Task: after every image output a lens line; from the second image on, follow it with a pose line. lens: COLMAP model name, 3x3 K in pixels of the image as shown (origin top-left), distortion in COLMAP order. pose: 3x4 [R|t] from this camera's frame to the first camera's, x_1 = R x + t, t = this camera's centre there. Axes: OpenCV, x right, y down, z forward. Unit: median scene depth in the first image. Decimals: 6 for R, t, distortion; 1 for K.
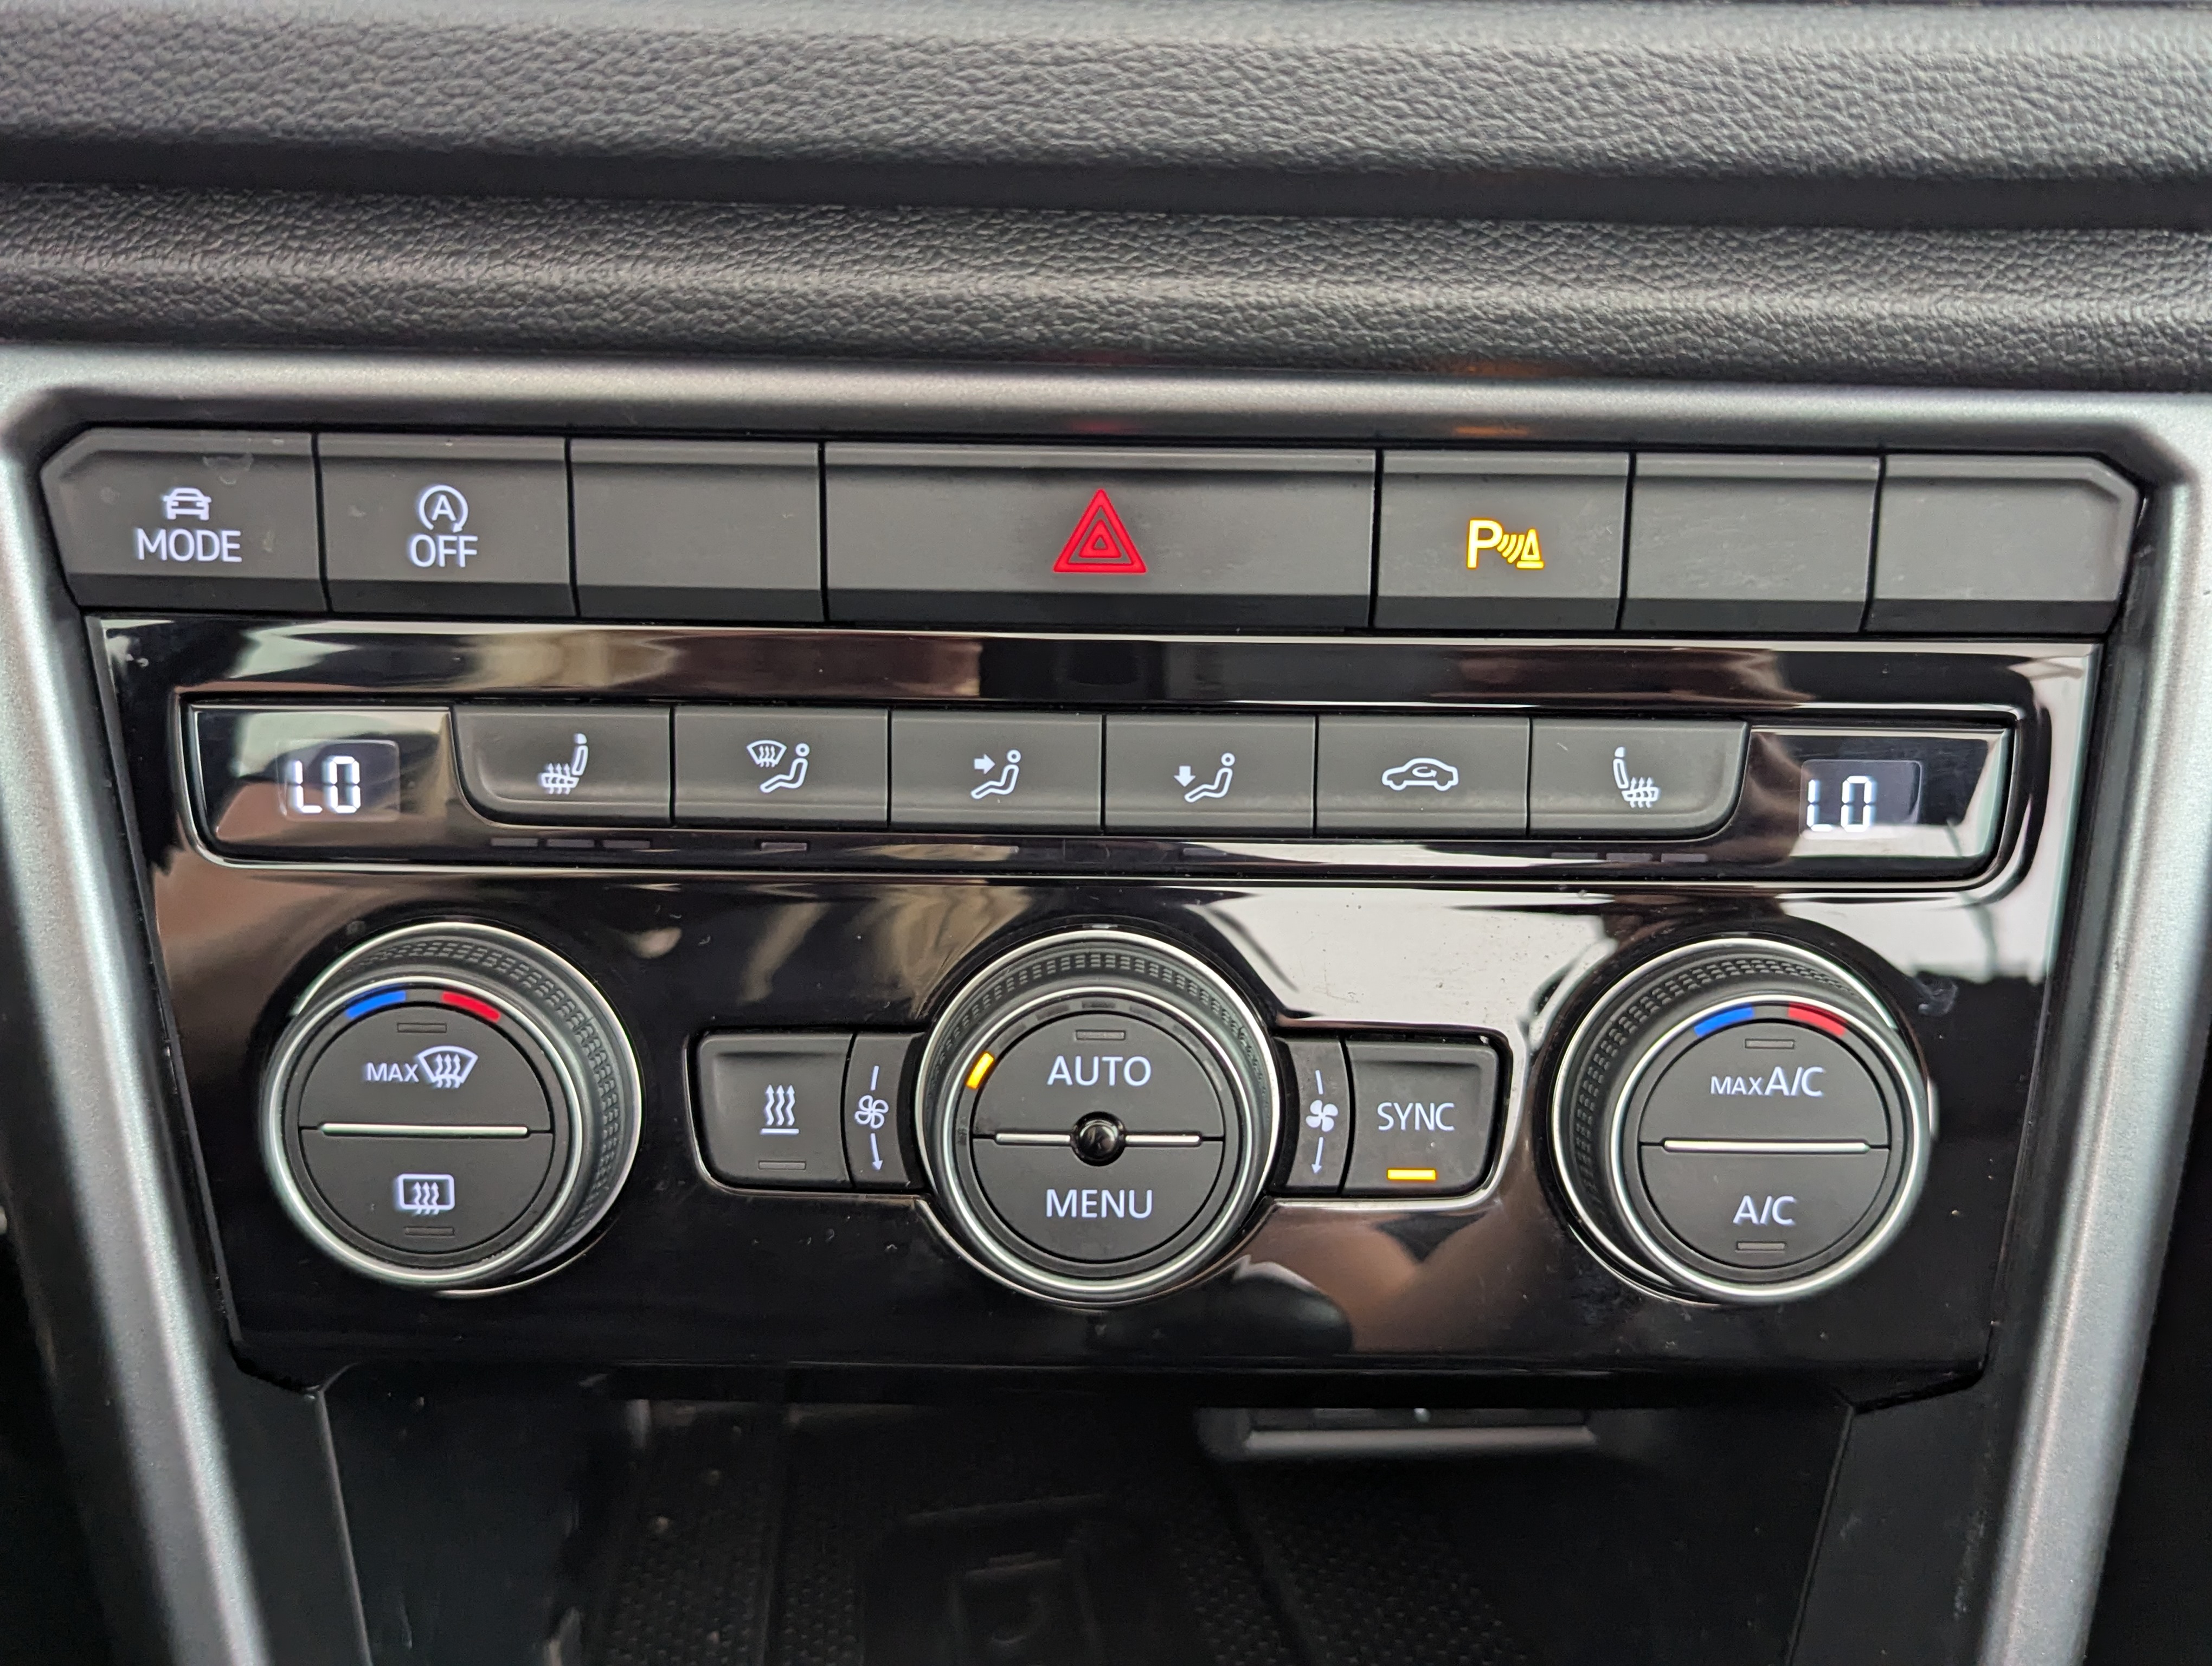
lens RADIAL K [[2164.3, 0, 1130.1], [0, 2164.3, 836.8], [0, 0, 1]] dist [-0.002552, 0.001505]
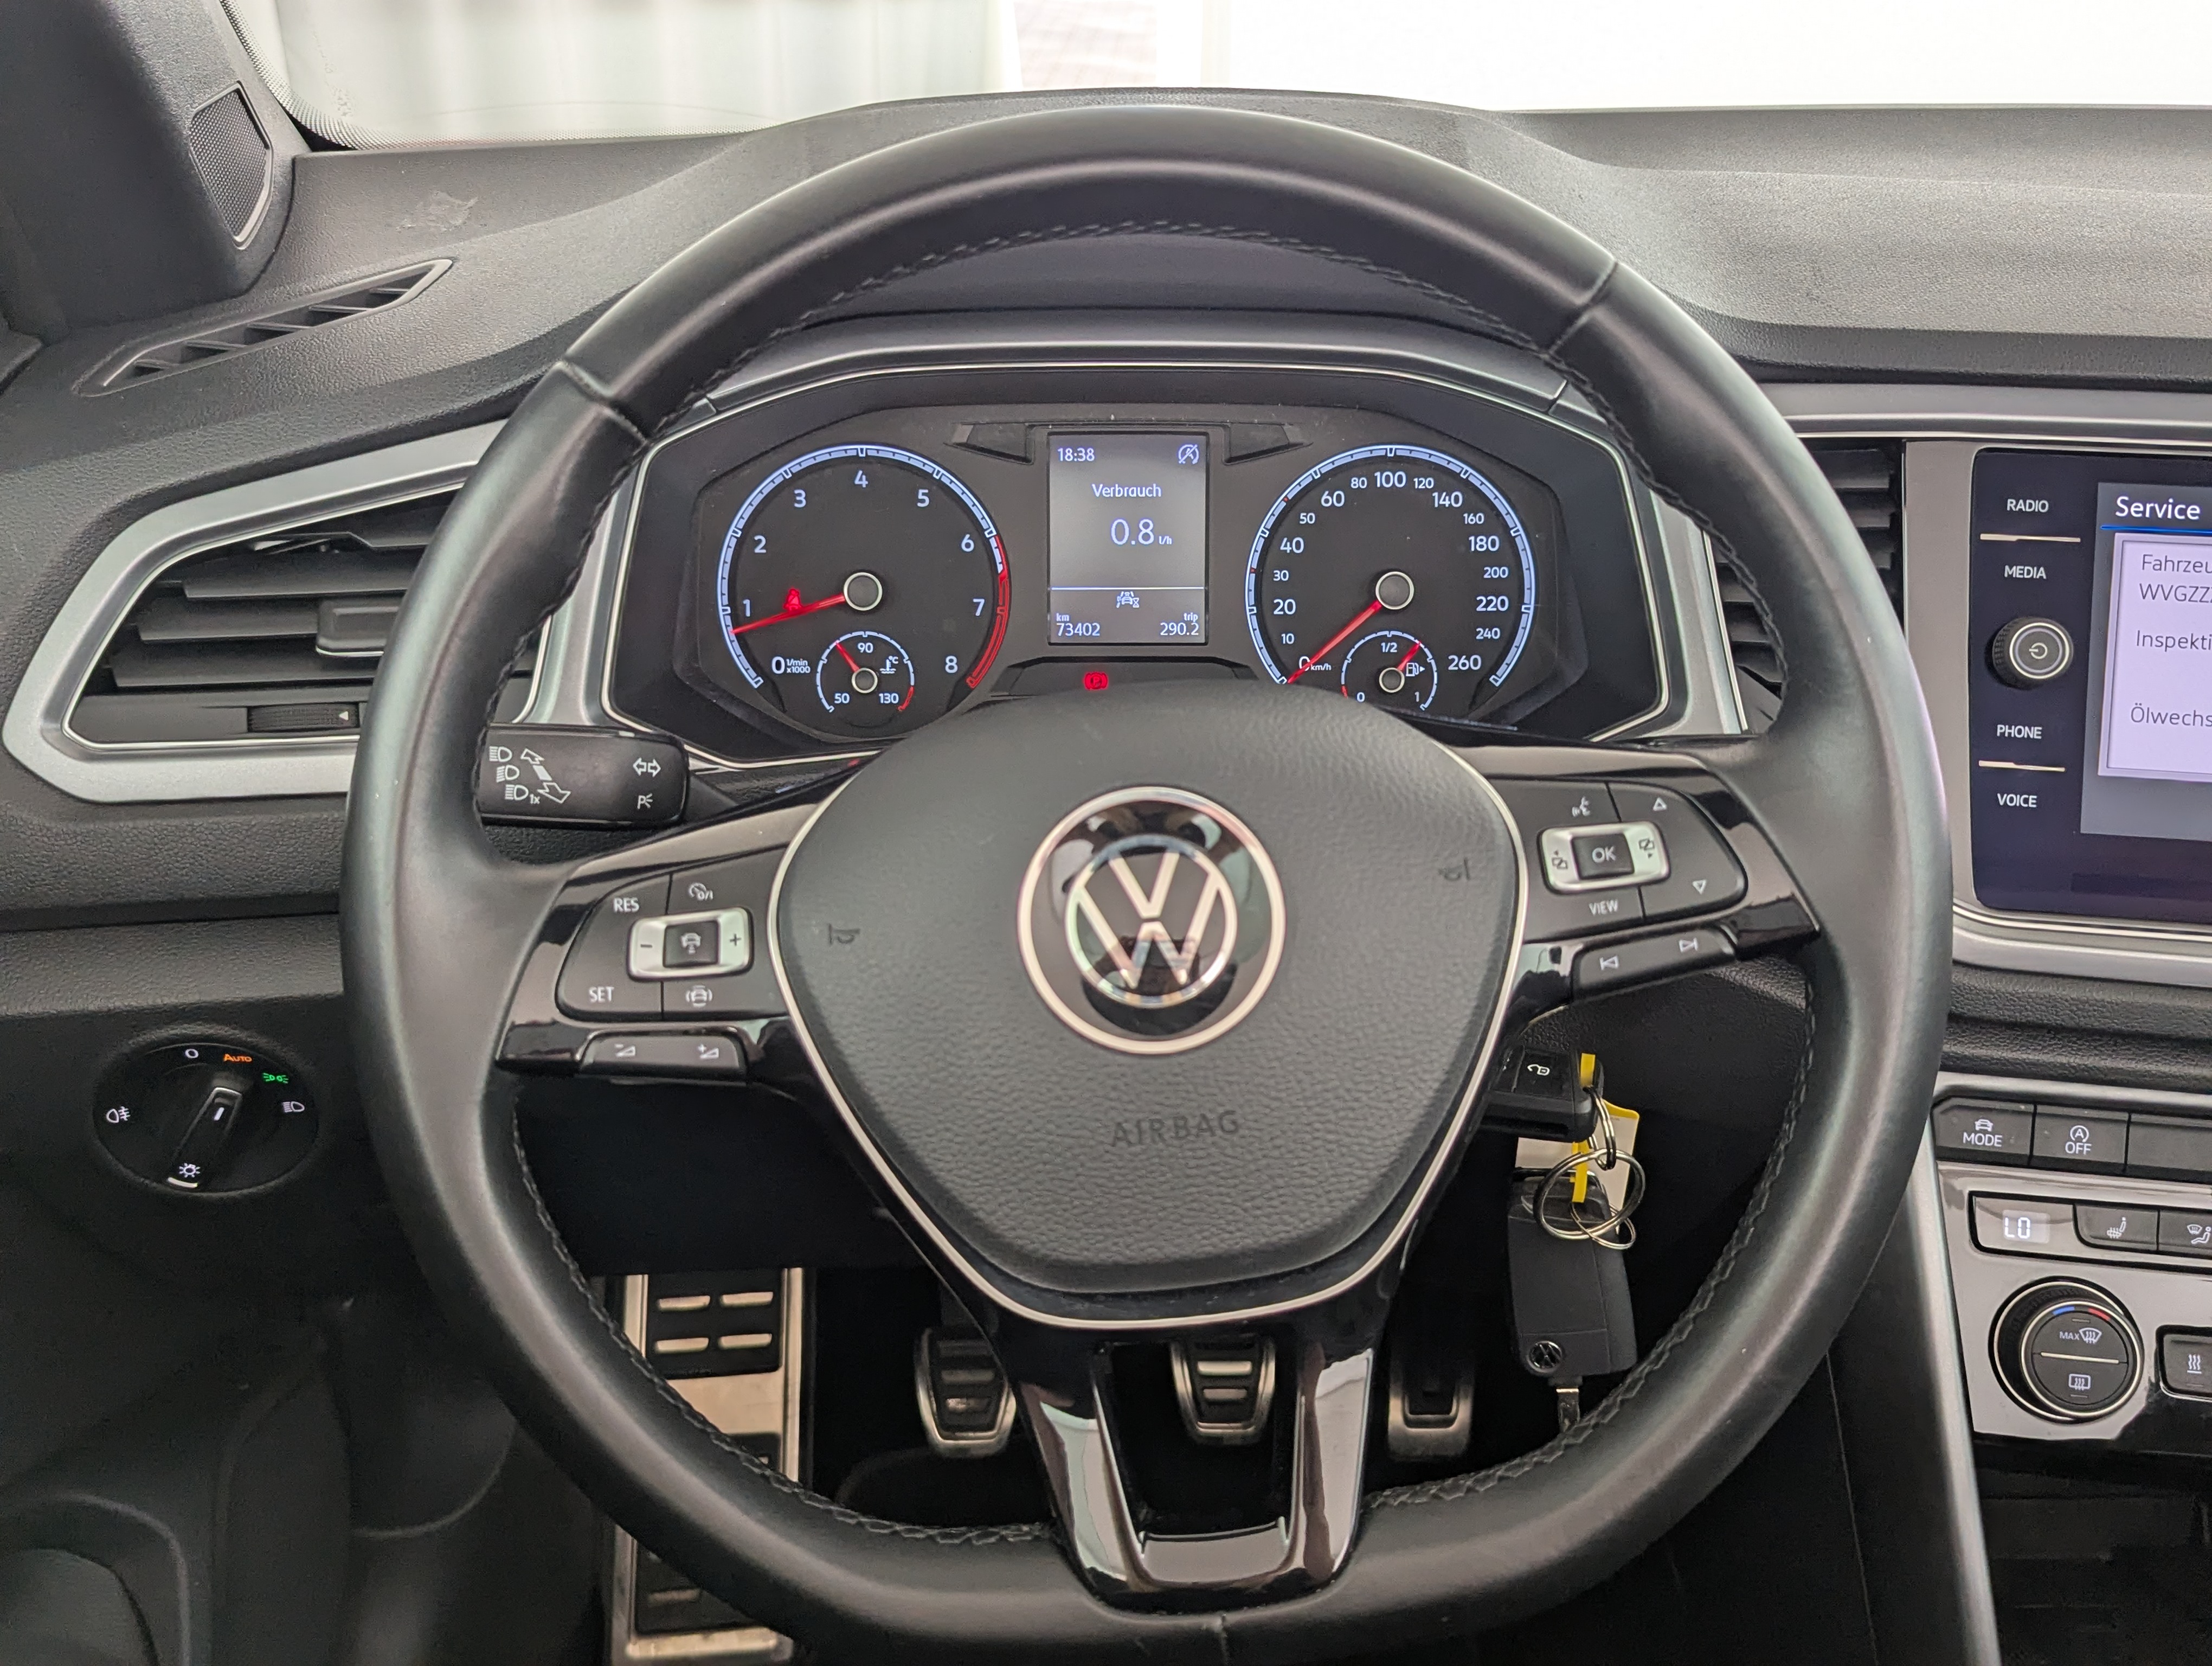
lens RADIAL K [[2068.3, 0, 1091.3], [0, 2068.3, 803.4], [0, 0, 1]] dist [0.116154, -0.285551]
pose [[0.990047, 0.051002, -0.131171, -1.264124], [-0.076294, 0.977692, -0.195695, 0.060866], [0.118264, 0.203755, 0.971853, -1.908075]]
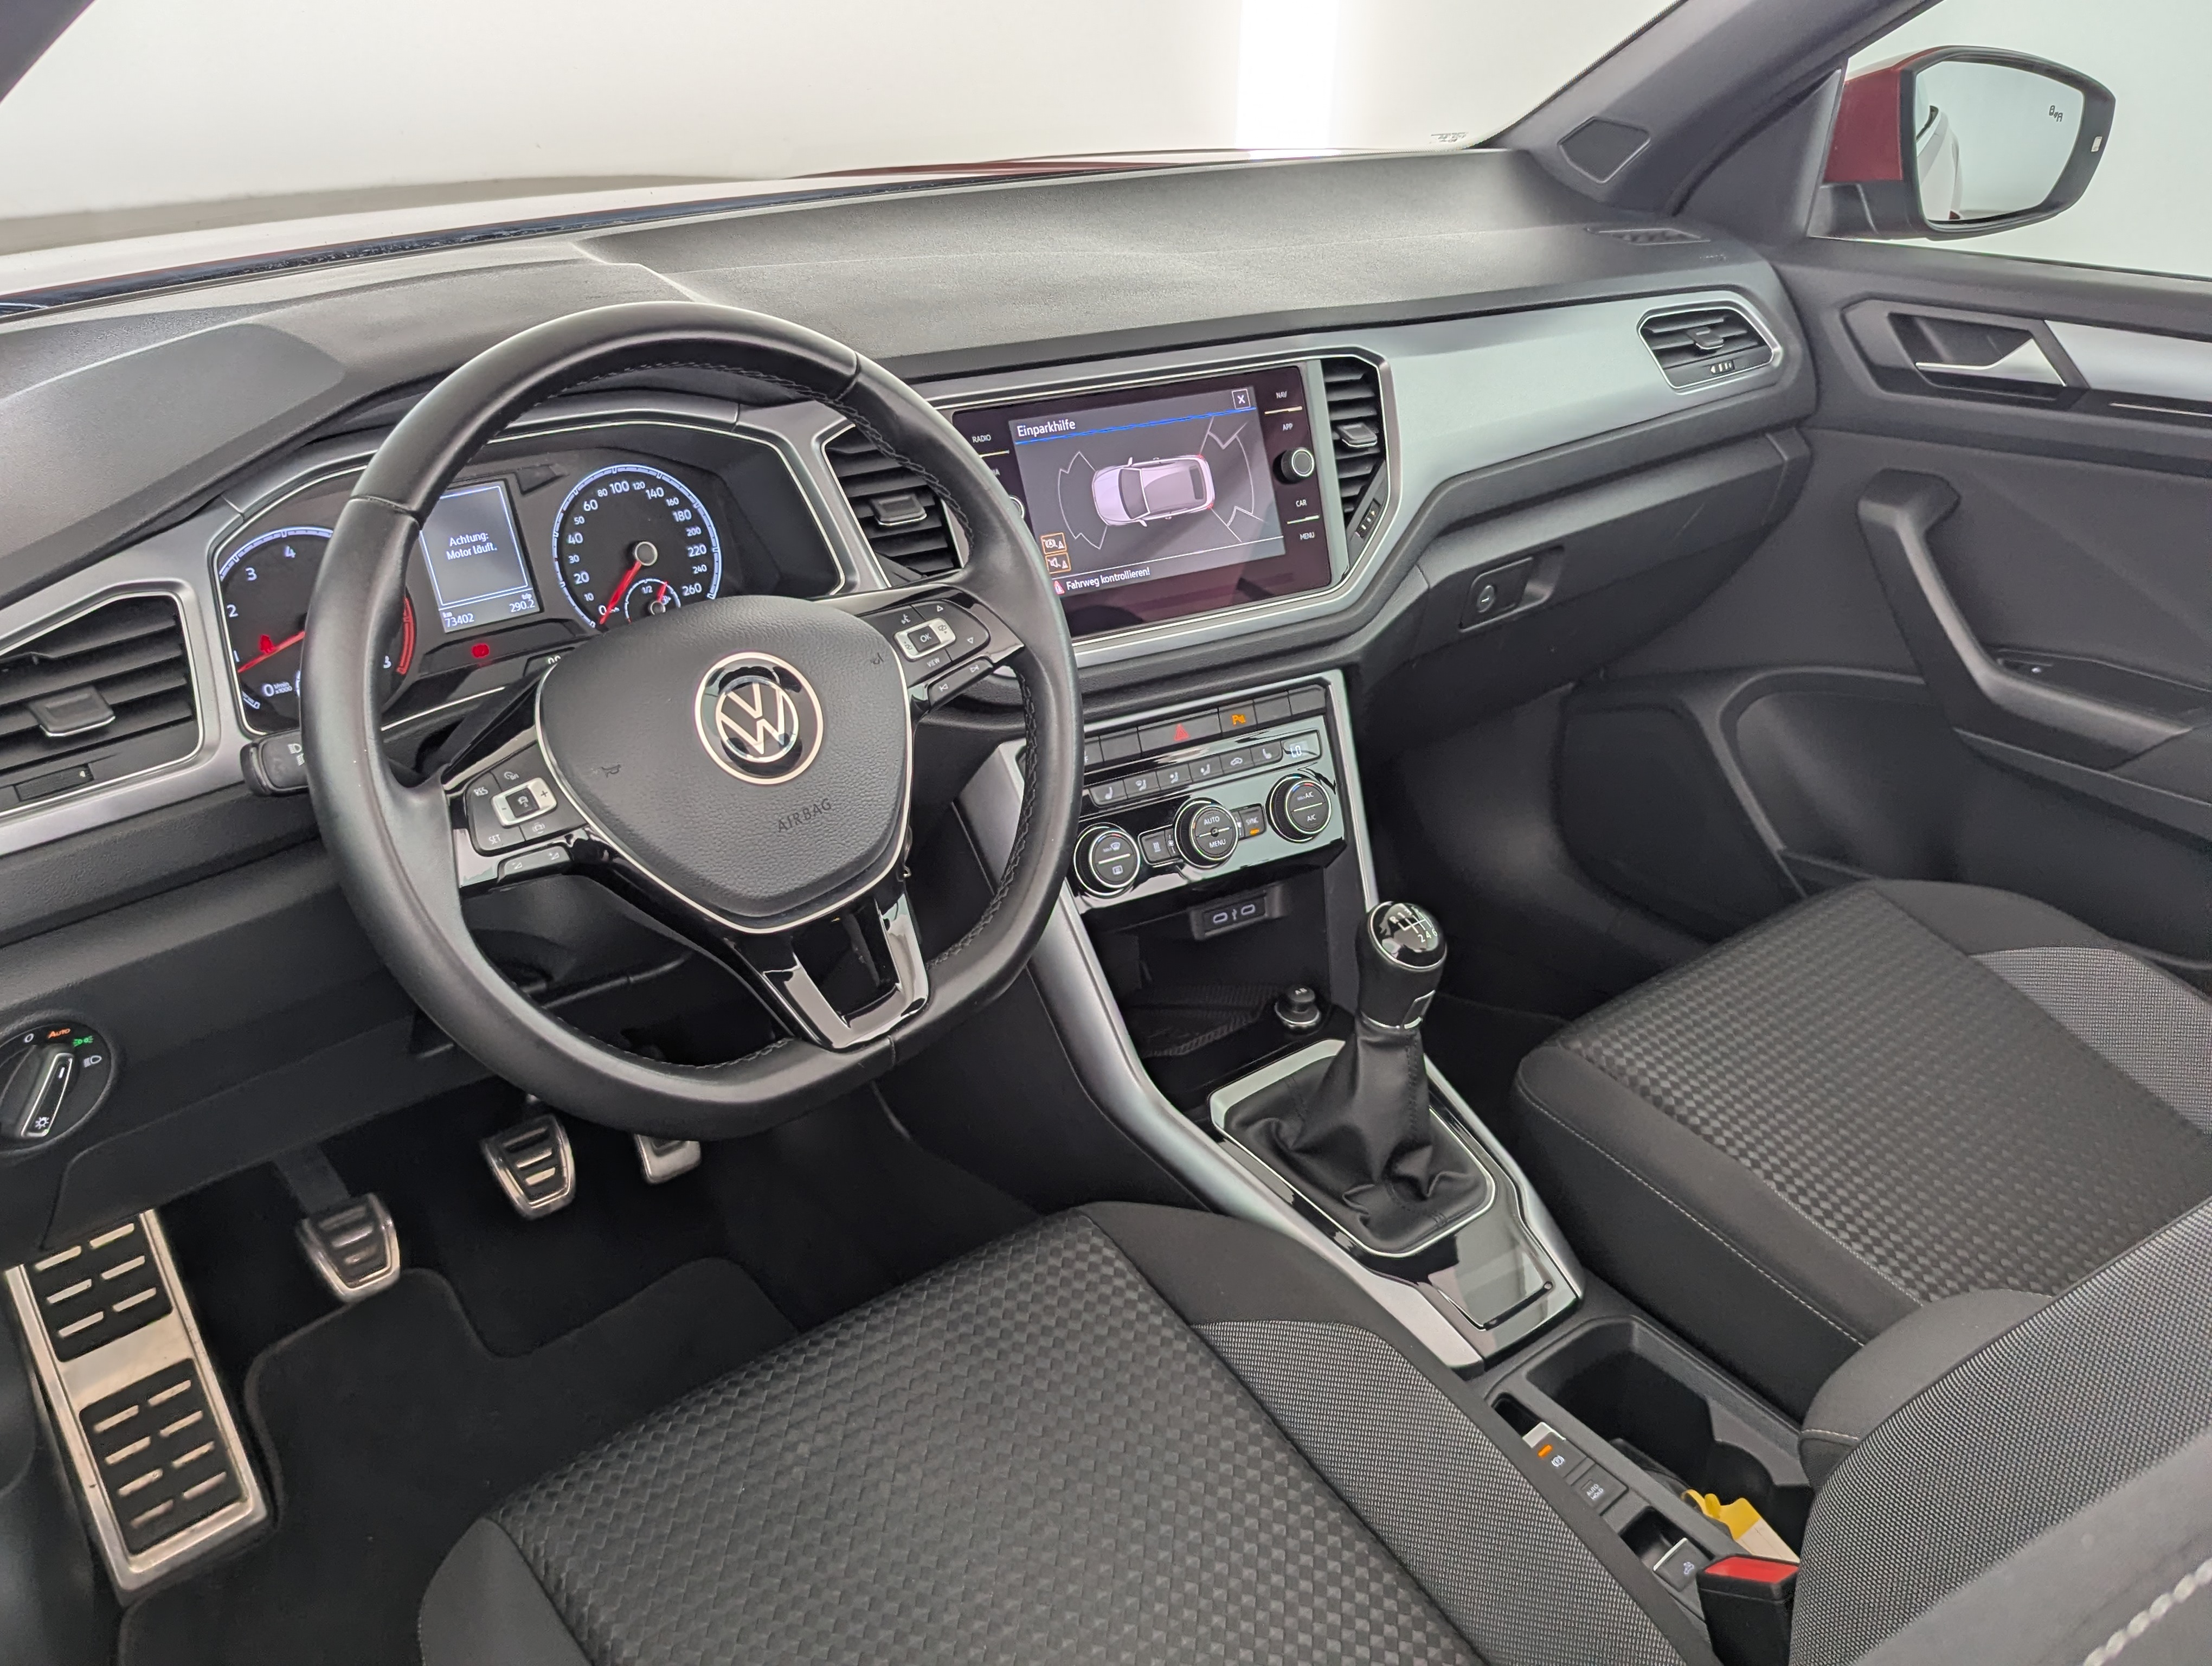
lens RADIAL K [[2013.2, 0, 1126.5], [0, 2013.2, 847.5], [0, 0, 1]] dist [0.009775, -0.014688]
pose [[0.843054, -0.239616, 0.481501, -2.752116], [0.313285, 0.946490, -0.077513, 0.513345], [-0.437163, 0.216195, 0.873011, -3.480697]]
